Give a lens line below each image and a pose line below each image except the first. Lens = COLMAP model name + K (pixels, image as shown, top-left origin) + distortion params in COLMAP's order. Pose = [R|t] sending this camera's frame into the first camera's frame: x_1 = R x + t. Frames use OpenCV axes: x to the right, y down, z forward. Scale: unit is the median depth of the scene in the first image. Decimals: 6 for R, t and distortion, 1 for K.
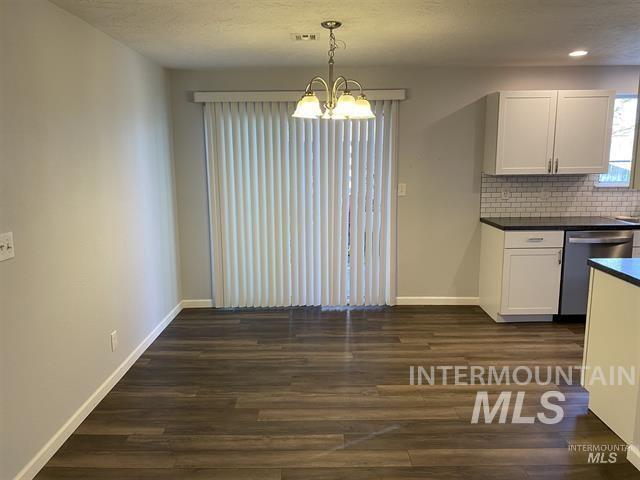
lens RADIAL K [[484.2, 0, 316.5], [0, 484.2, 241.6], [0, 0, 1]] dist [0.034565, -0.028171]
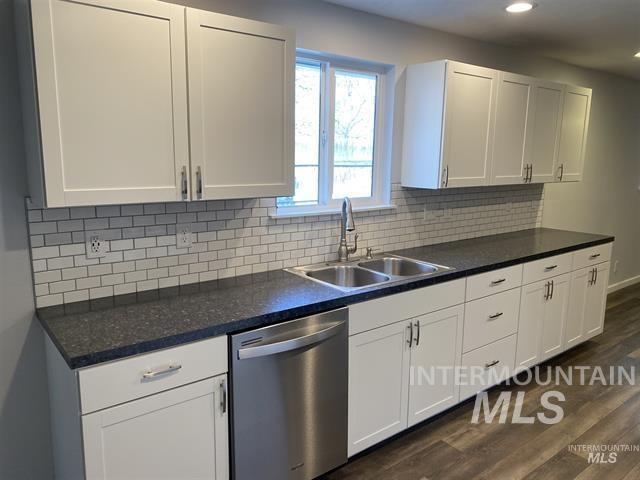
lens RADIAL K [[484.2, 0, 320.0], [0, 484.2, 236.8], [0, 0, 1]] dist [0.034565, -0.028171]
pose [[0.788824, -0.080818, 0.609282, 0.299024], [0.086118, 0.996071, 0.020628, -0.102725], [-0.608556, 0.036199, 0.792685, 0.570262]]
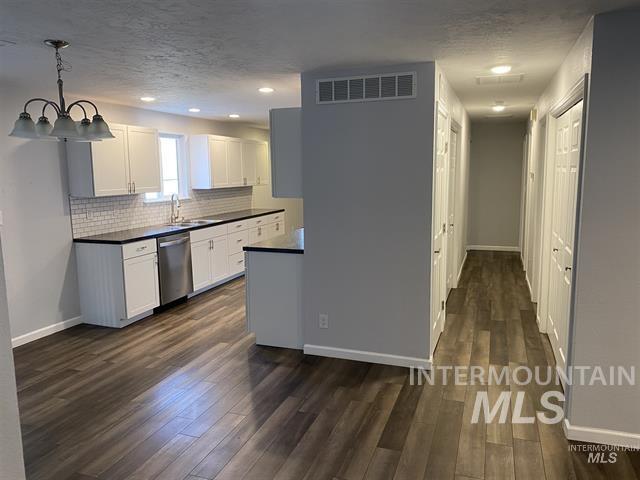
lens RADIAL K [[484.2, 0, 322.4], [0, 484.2, 238.9], [0, 0, 1]] dist [0.034565, -0.028171]
pose [[0.338502, -0.124439, 0.932701, -0.478014], [0.174569, 0.982315, 0.067703, -0.028390], [-0.924631, 0.139903, 0.354239, 0.155240]]
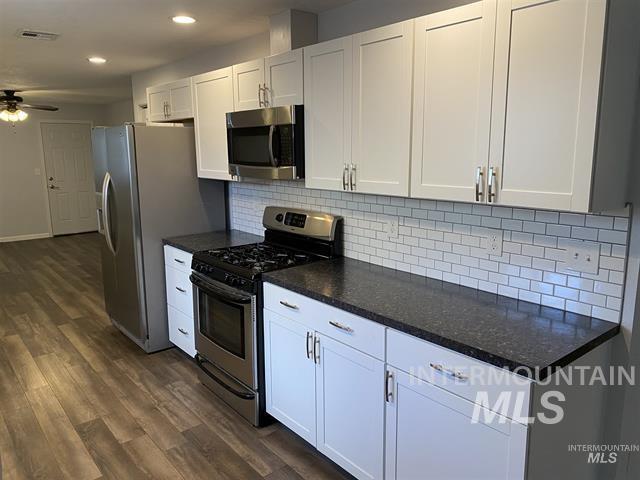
lens RADIAL K [[484.2, 0, 318.5], [0, 484.2, 234.6], [0, 0, 1]] dist [0.034565, -0.028171]
pose [[-0.632610, -0.119418, 0.765209, 0.215850], [0.151603, 0.949832, 0.273562, -0.170639], [-0.759488, 0.289065, -0.582769, 0.914747]]
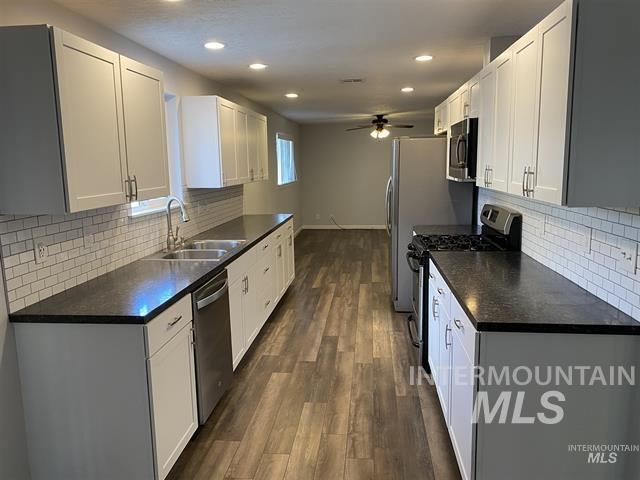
lens RADIAL K [[484.2, 0, 319.9], [0, 484.2, 235.1], [0, 0, 1]] dist [0.034565, -0.028171]
pose [[0.107463, -0.138910, 0.984457, -0.054537], [0.193619, 0.974157, 0.116322, -0.122403], [-0.975173, 0.178109, 0.131582, 0.704921]]
